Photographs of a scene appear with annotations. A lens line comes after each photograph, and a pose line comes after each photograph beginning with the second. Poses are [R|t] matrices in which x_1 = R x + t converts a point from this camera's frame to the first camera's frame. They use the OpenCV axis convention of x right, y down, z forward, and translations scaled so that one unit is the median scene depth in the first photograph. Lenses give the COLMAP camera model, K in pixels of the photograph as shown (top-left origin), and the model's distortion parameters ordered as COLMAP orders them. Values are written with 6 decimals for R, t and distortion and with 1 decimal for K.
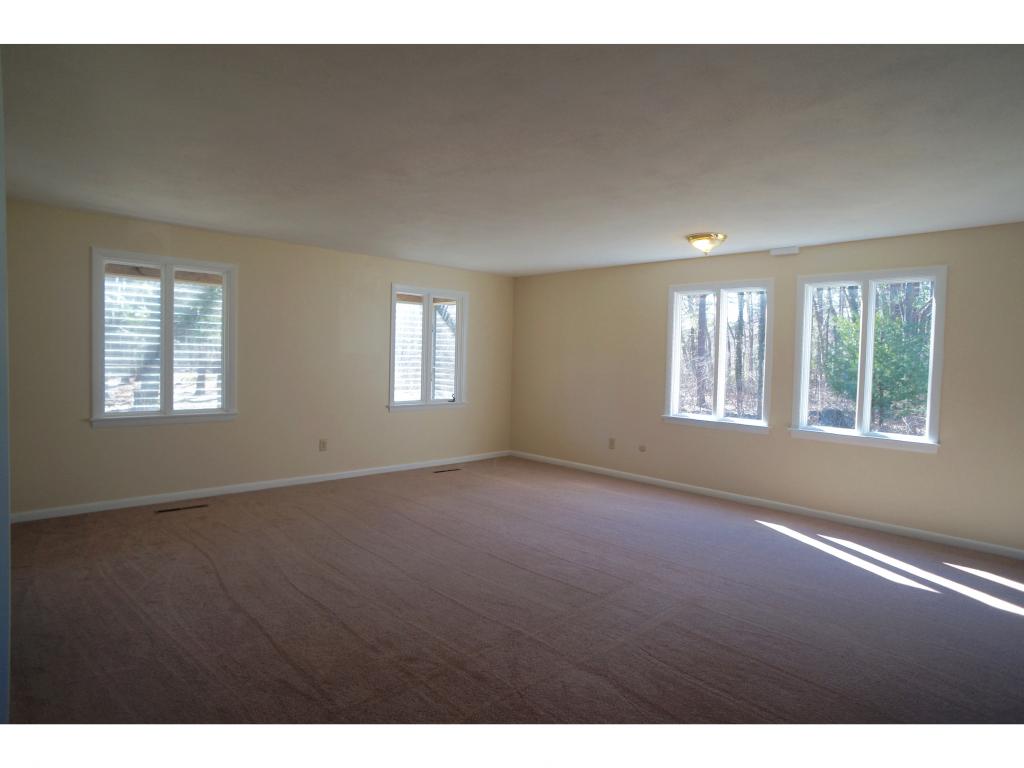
lens RADIAL K [[546.7, 0, 512.4], [0, 546.7, 377.3], [0, 0, 1]] dist [-0.063908, 0.044199]
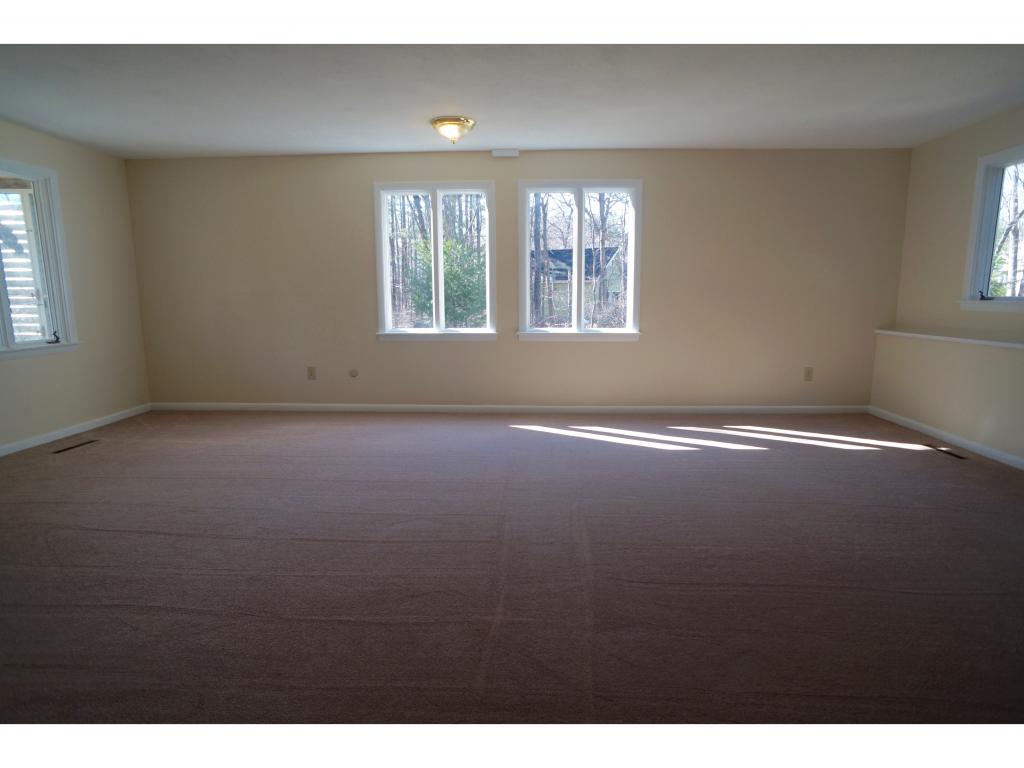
lens RADIAL K [[546.7, 0, 512.4], [0, 546.7, 377.3], [0, 0, 1]] dist [-0.063908, 0.044199]
pose [[0.737848, -0.136701, 0.660979, -0.191129], [0.046803, 0.987281, 0.151940, 0.019917], [-0.673342, -0.081173, 0.734861, 0.229102]]
